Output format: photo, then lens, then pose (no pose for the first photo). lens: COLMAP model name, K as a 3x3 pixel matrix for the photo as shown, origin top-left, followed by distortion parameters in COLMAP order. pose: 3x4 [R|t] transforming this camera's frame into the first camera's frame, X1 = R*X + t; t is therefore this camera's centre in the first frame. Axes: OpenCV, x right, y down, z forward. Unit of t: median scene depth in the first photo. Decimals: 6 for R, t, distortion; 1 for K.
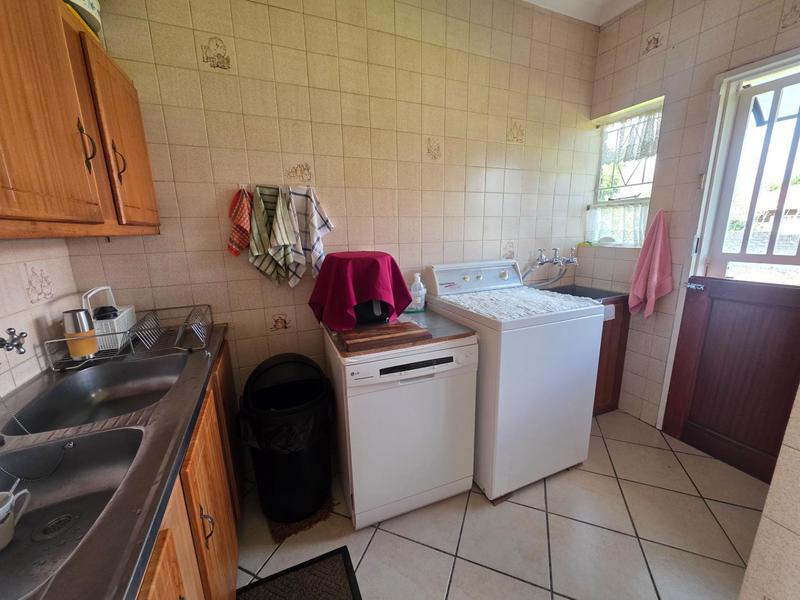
lens RADIAL K [[317.7, 0, 396.7], [0, 317.7, 302.2], [0, 0, 1]] dist [0.000261, 0.000483]
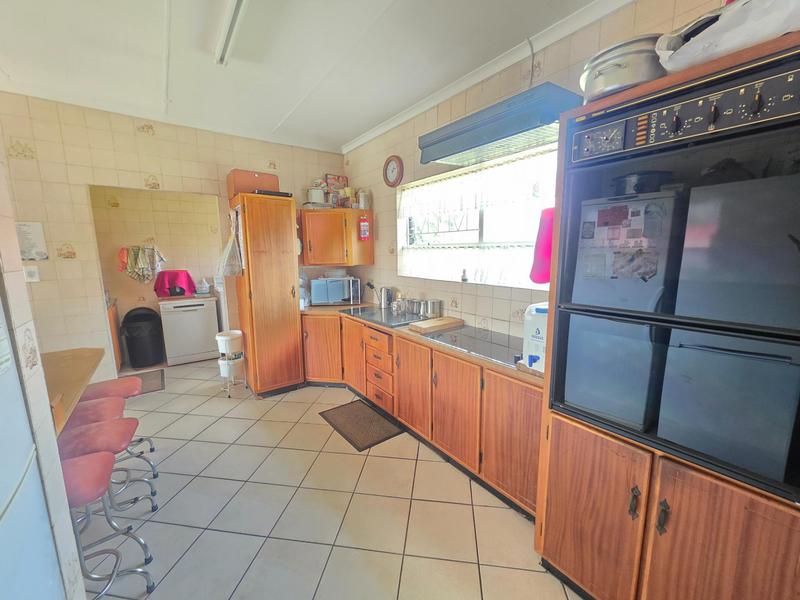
lens RADIAL K [[317.7, 0, 401.3], [0, 317.7, 301.4], [0, 0, 1]] dist [0.000261, 0.000483]
pose [[0.970587, -0.028054, 0.239110, 1.122089], [0.046180, 0.996439, -0.070547, 0.393994], [-0.236280, 0.079514, 0.968426, -2.095220]]
